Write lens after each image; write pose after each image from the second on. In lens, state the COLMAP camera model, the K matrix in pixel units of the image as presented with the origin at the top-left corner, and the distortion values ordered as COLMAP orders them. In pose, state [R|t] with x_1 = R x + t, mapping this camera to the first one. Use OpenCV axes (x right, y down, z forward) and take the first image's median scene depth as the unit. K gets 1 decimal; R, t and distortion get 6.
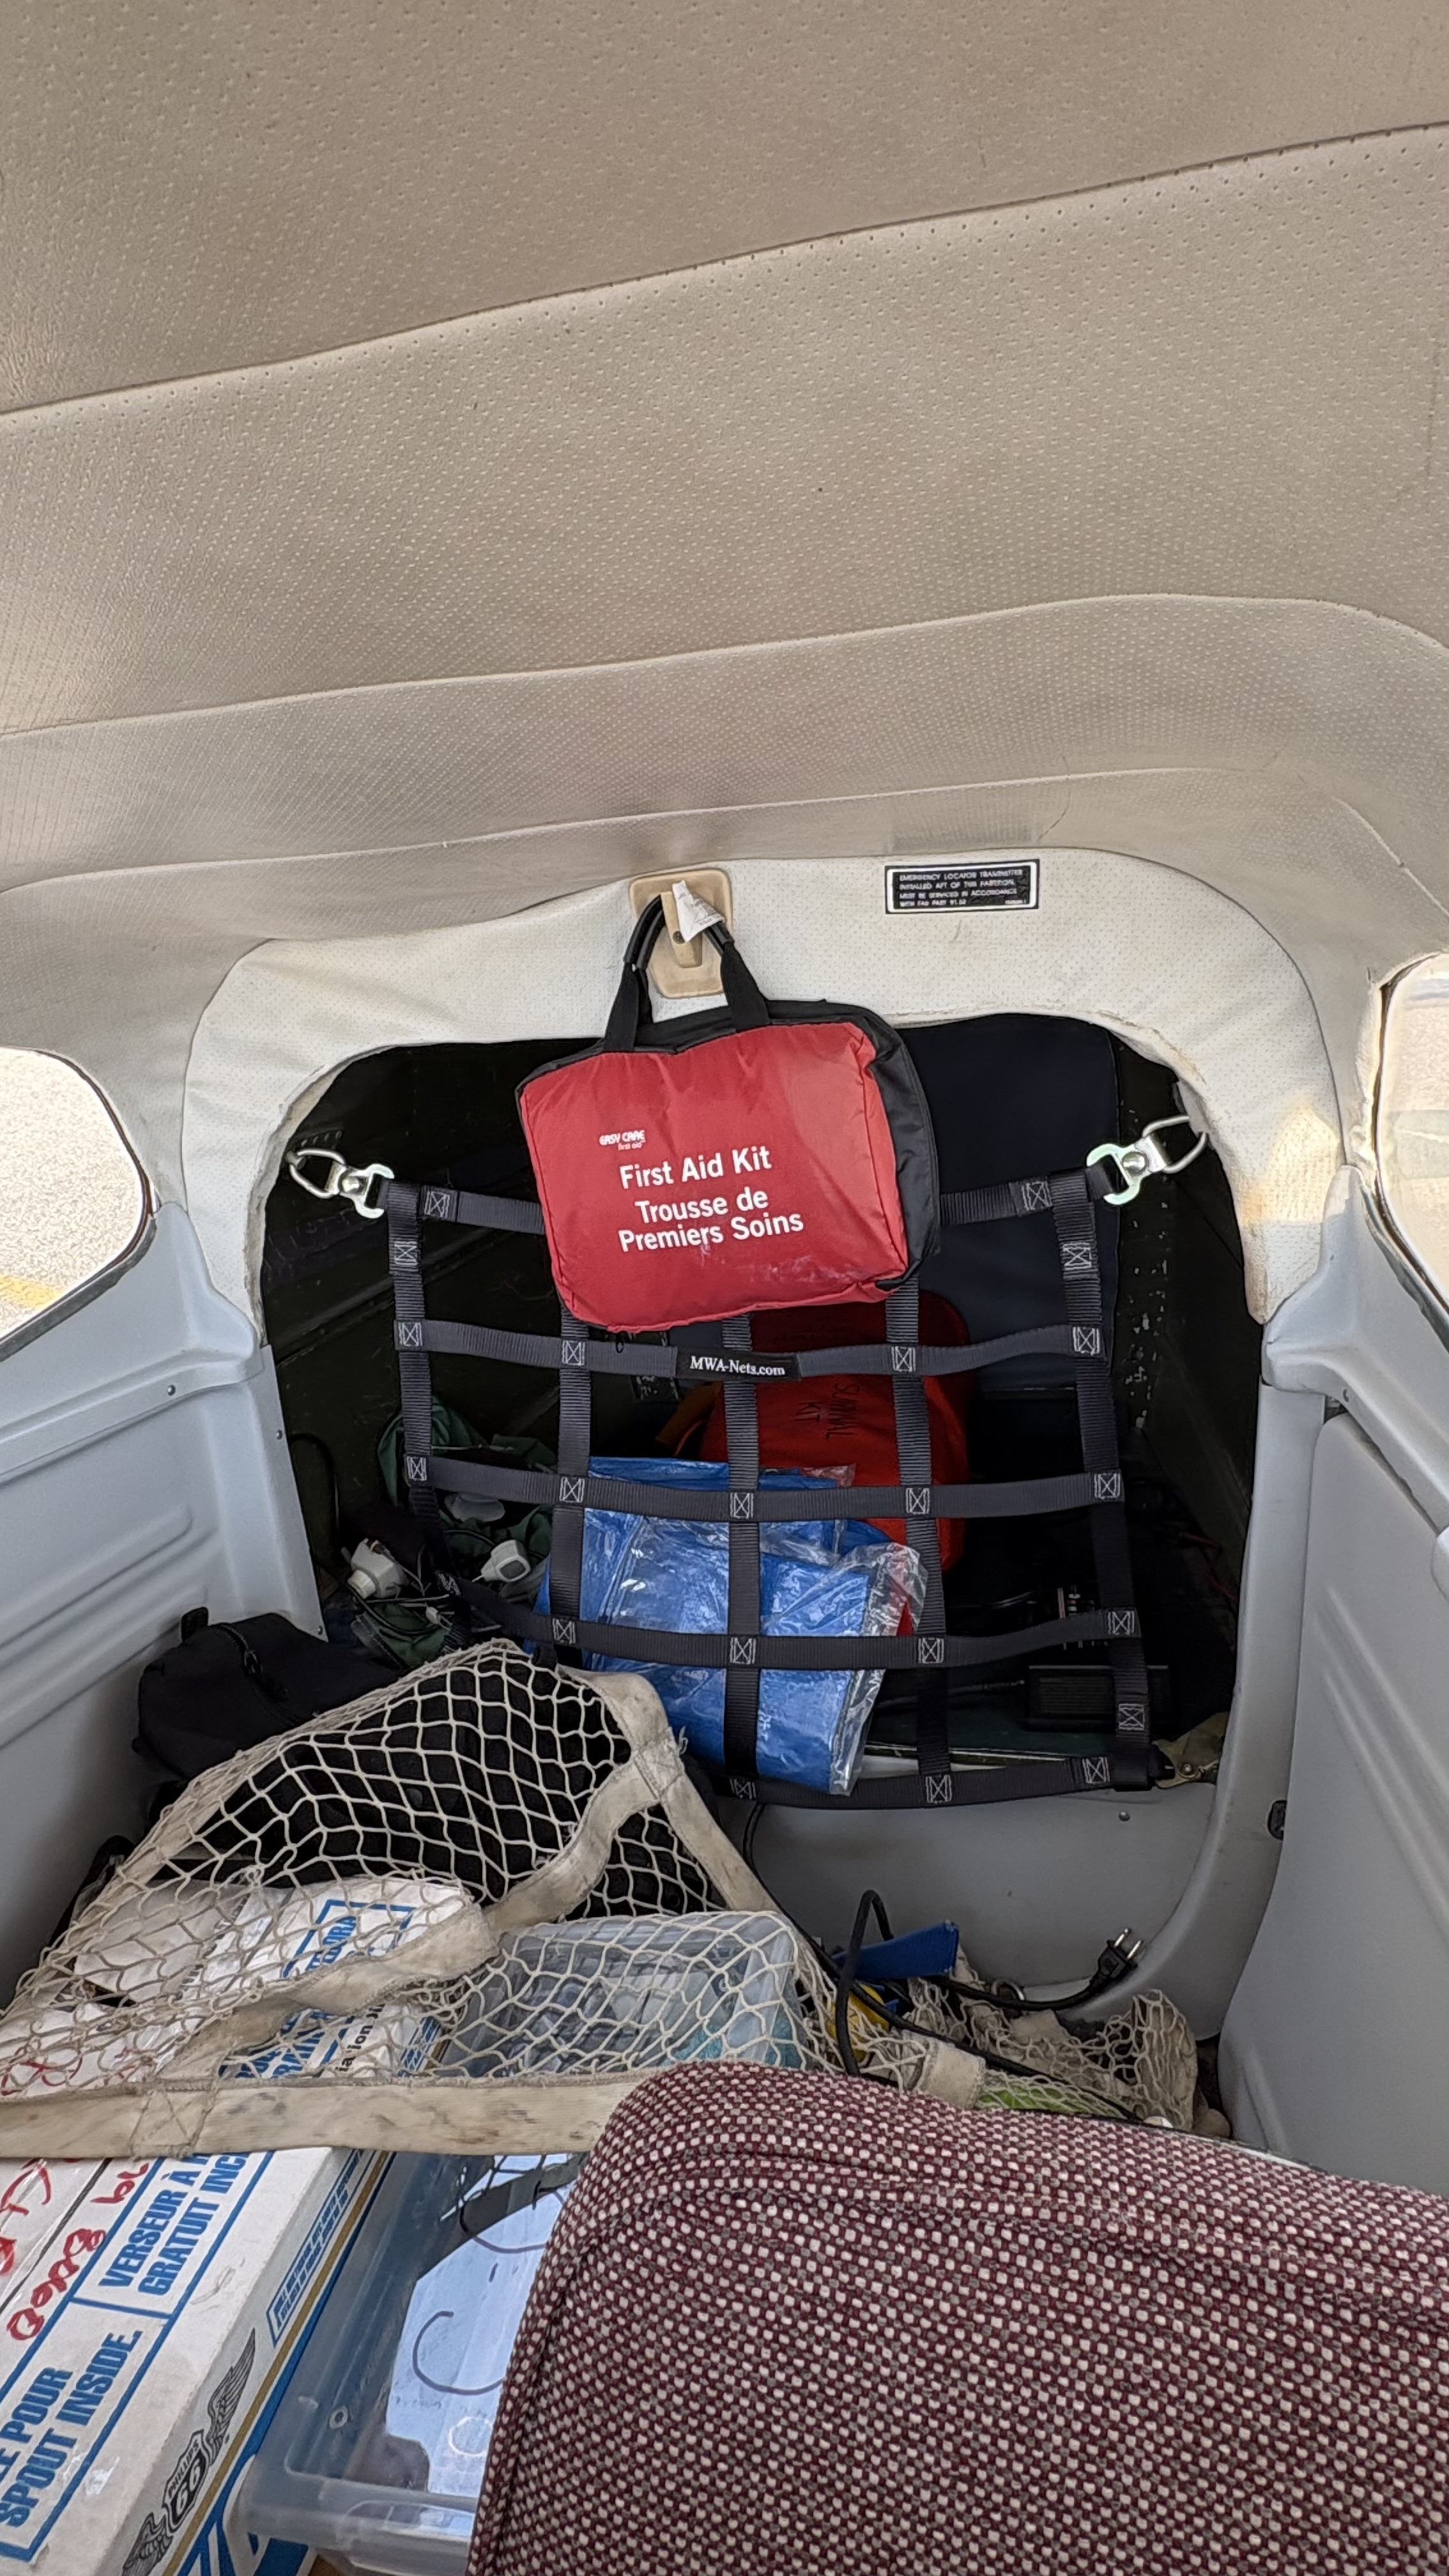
lens RADIAL K [[1425.7, 0, 717.6], [0, 1425.7, 1289.1], [0, 0, 1]] dist [-0.006196, 0.000049]
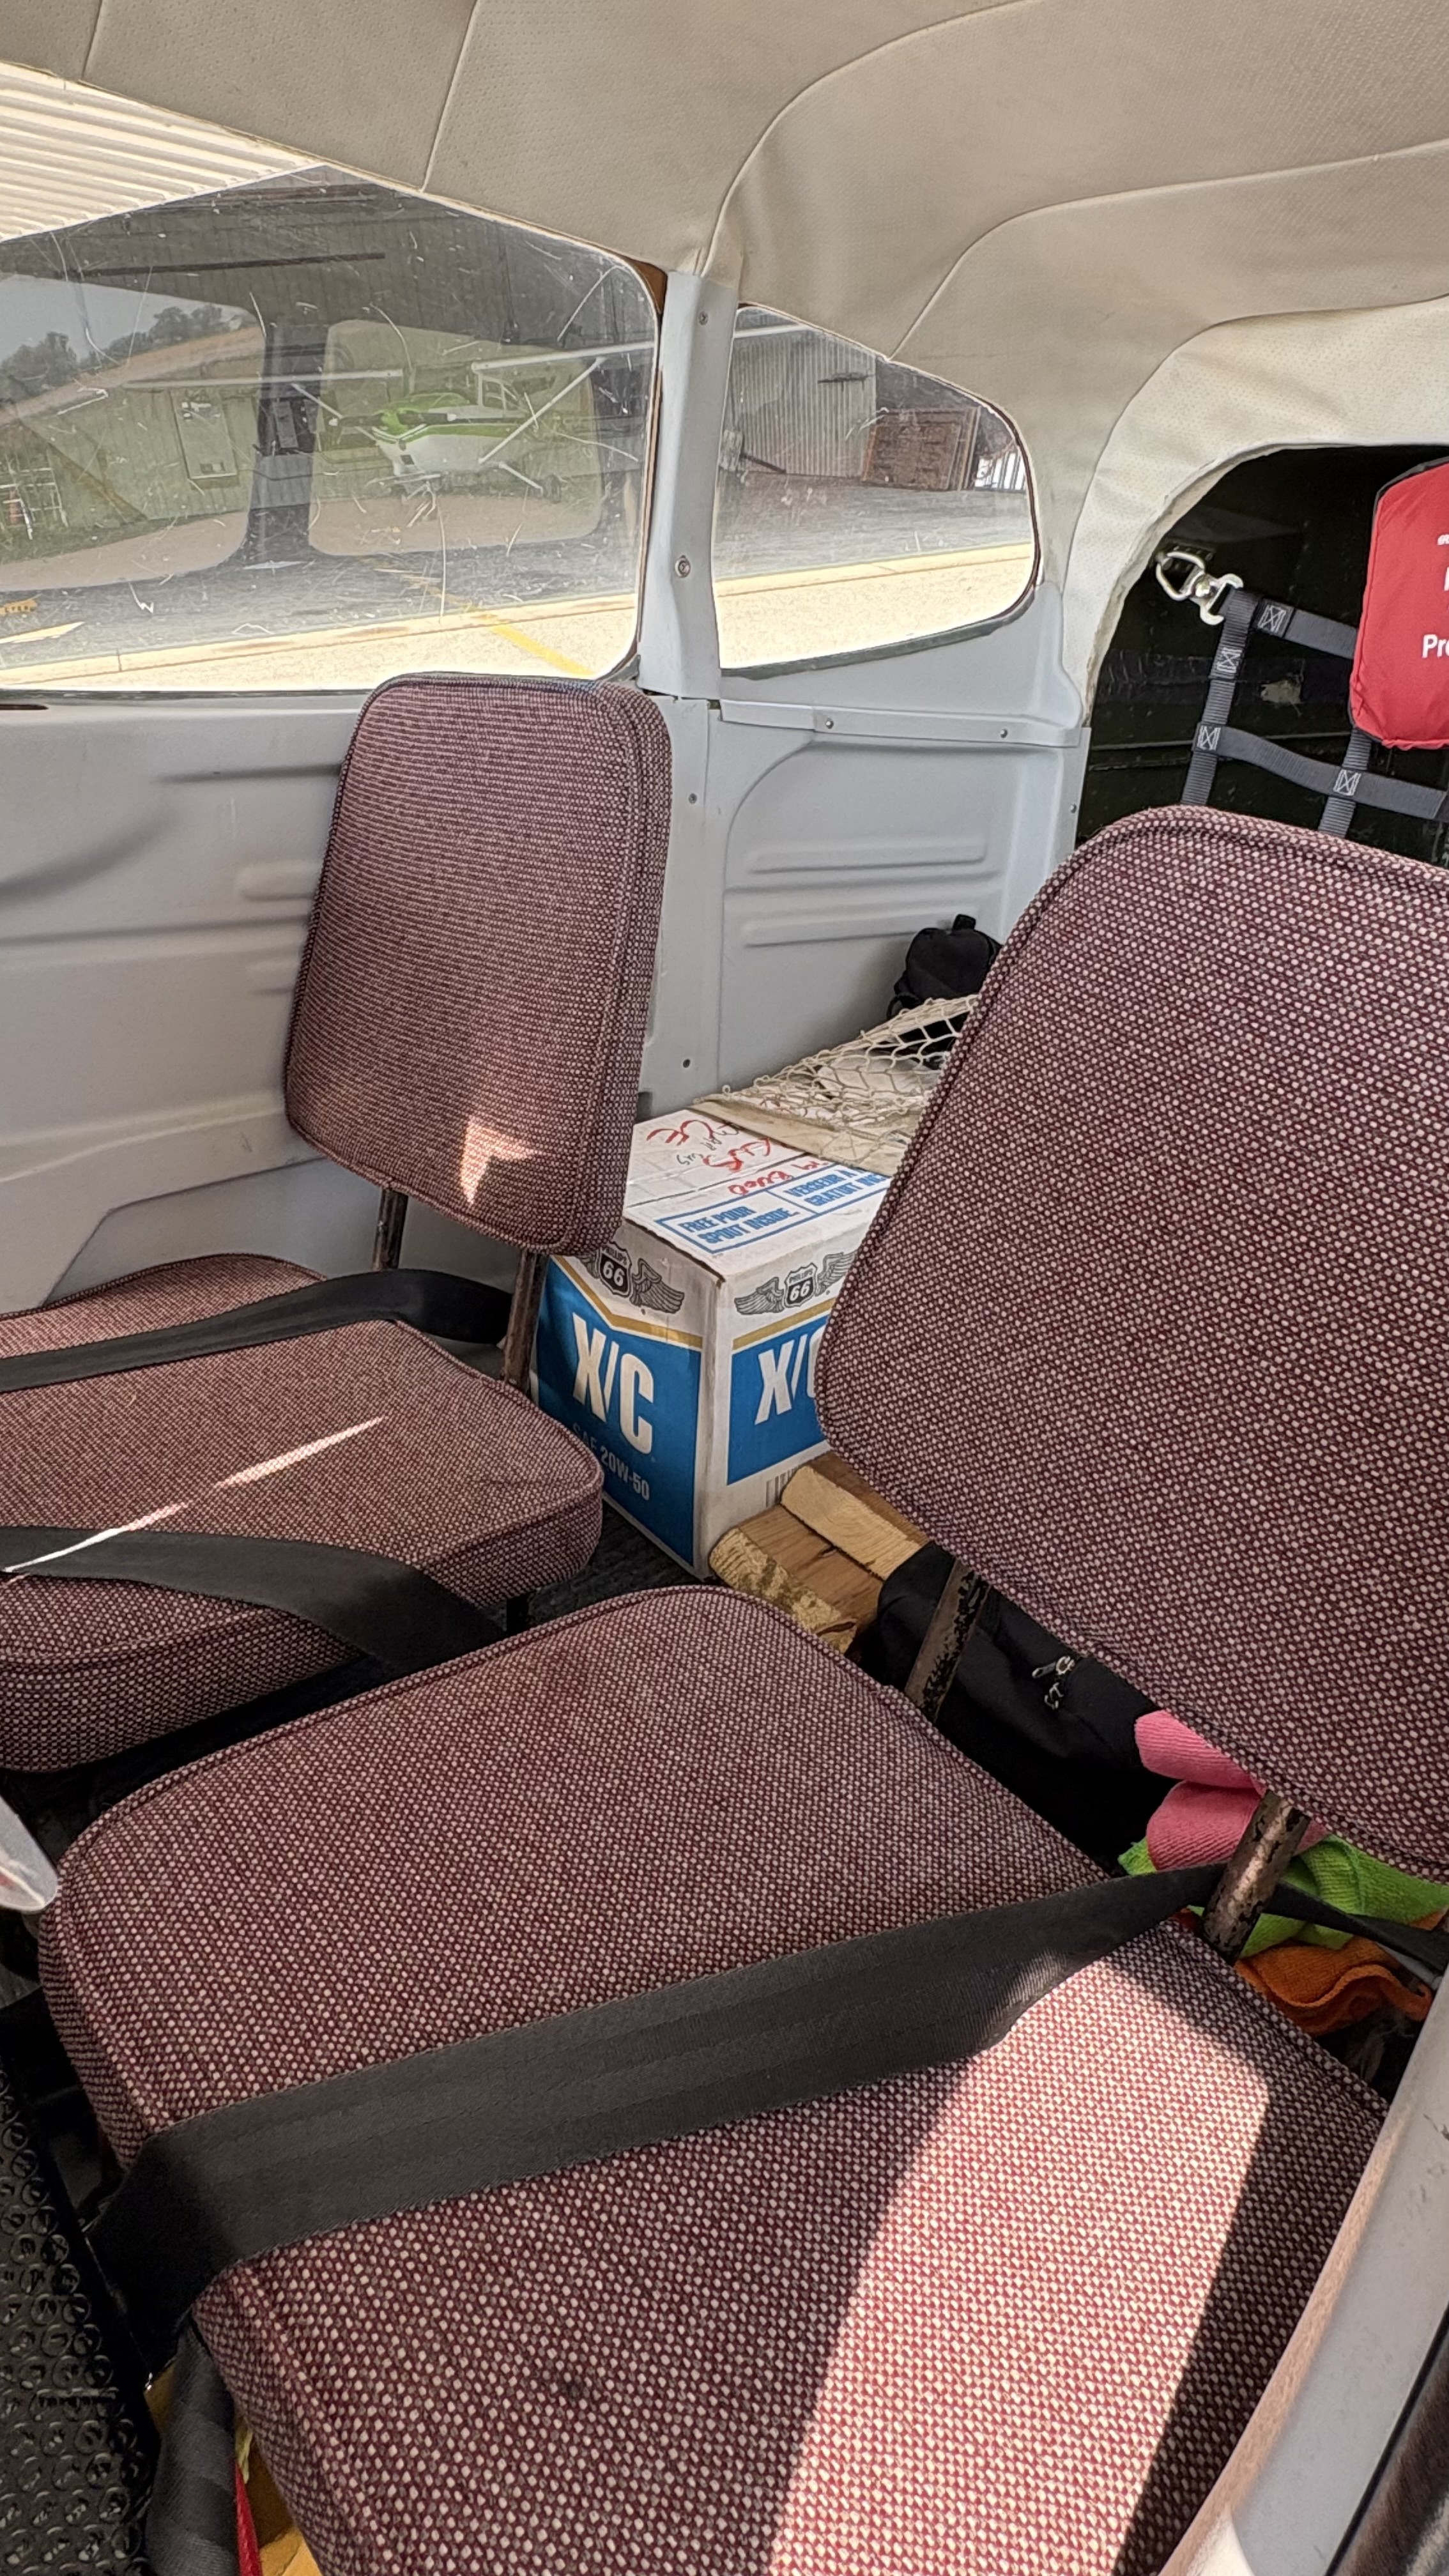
lens RADIAL K [[1425.7, 0, 726.5], [0, 1425.7, 1287.4], [0, 0, 1]] dist [-0.006196, 0.000049]
pose [[0.808561, 0.358911, -0.466274, 0.166607], [-0.257874, 0.928420, 0.267466, 0.242886], [0.528895, -0.096023, 0.843238, -0.211543]]
